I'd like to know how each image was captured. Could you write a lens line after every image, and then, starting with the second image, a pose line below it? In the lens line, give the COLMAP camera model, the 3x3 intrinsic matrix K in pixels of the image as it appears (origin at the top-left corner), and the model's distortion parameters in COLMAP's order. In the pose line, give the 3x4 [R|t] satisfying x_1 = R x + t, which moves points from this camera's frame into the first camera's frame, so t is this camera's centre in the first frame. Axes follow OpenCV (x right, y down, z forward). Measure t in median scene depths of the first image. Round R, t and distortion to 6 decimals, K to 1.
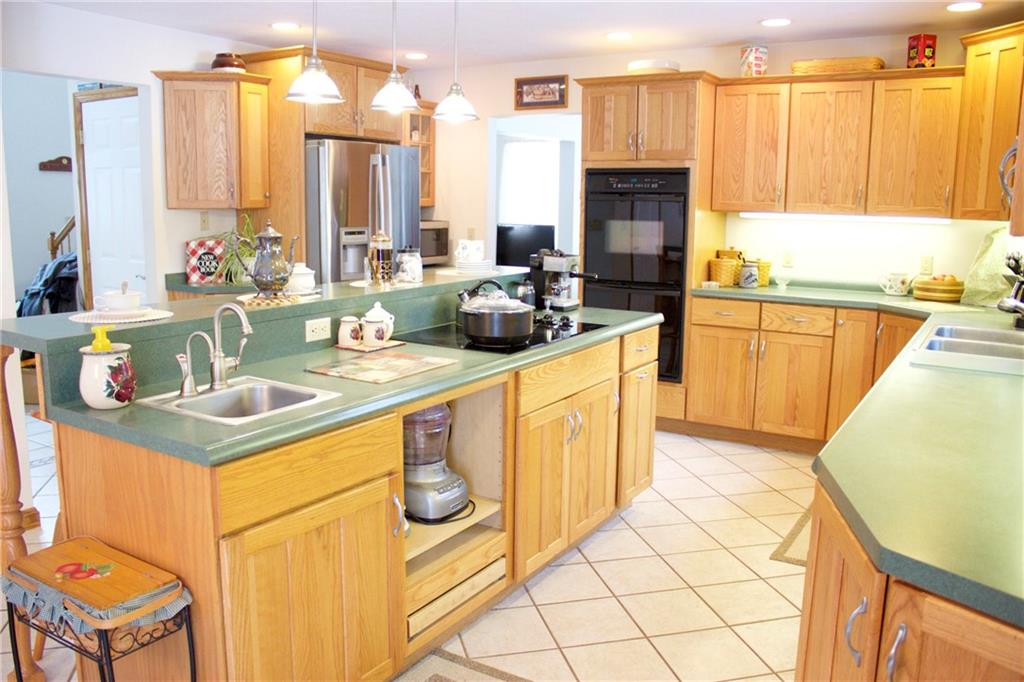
lens RADIAL K [[846.4, 0, 512.0], [0, 846.4, 341.0], [0, 0, 1]] dist [-0.166218, 0.150778]
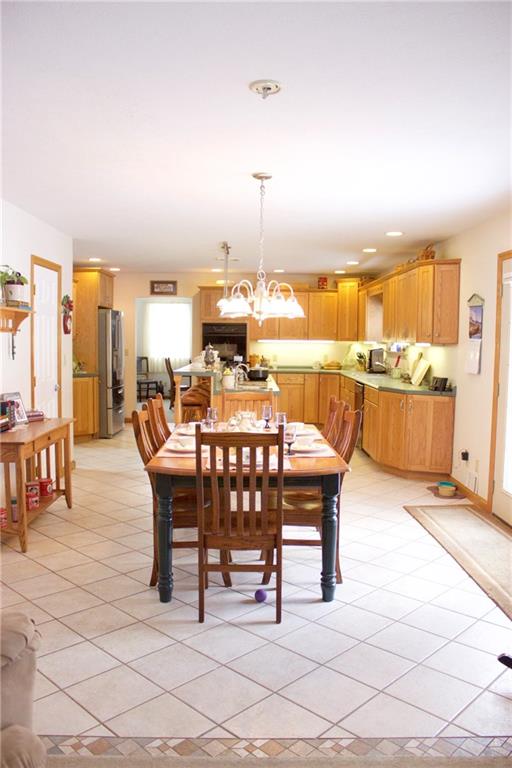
lens RADIAL K [[634.8, 0, 256.0], [0, 634.8, 384.0], [0, 0, 1]] dist [-0.166218, 0.150778]
pose [[0.841986, -0.040182, 0.538000, -0.826299], [0.086032, 0.994462, -0.060369, 0.101455], [-0.532595, 0.097115, 0.840780, -0.648707]]
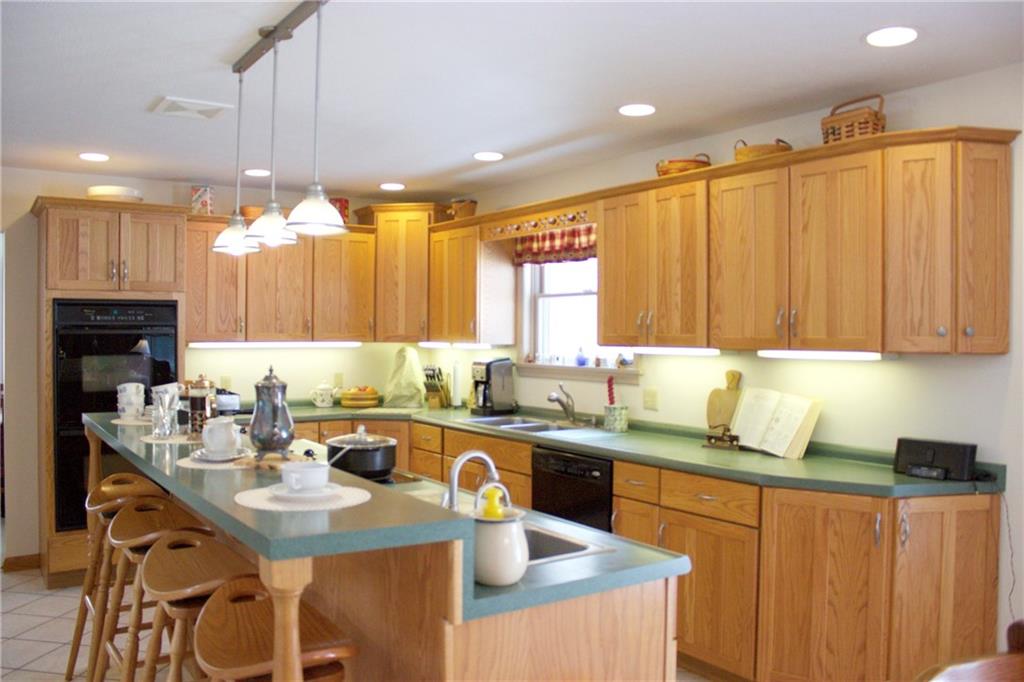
lens RADIAL K [[846.4, 0, 512.0], [0, 846.4, 341.0], [0, 0, 1]] dist [-0.166218, 0.150778]
pose [[0.400842, -0.018586, 0.915959, -0.533835], [0.150516, 0.987545, -0.045831, -0.052986], [-0.903698, 0.156237, 0.398647, 0.248119]]
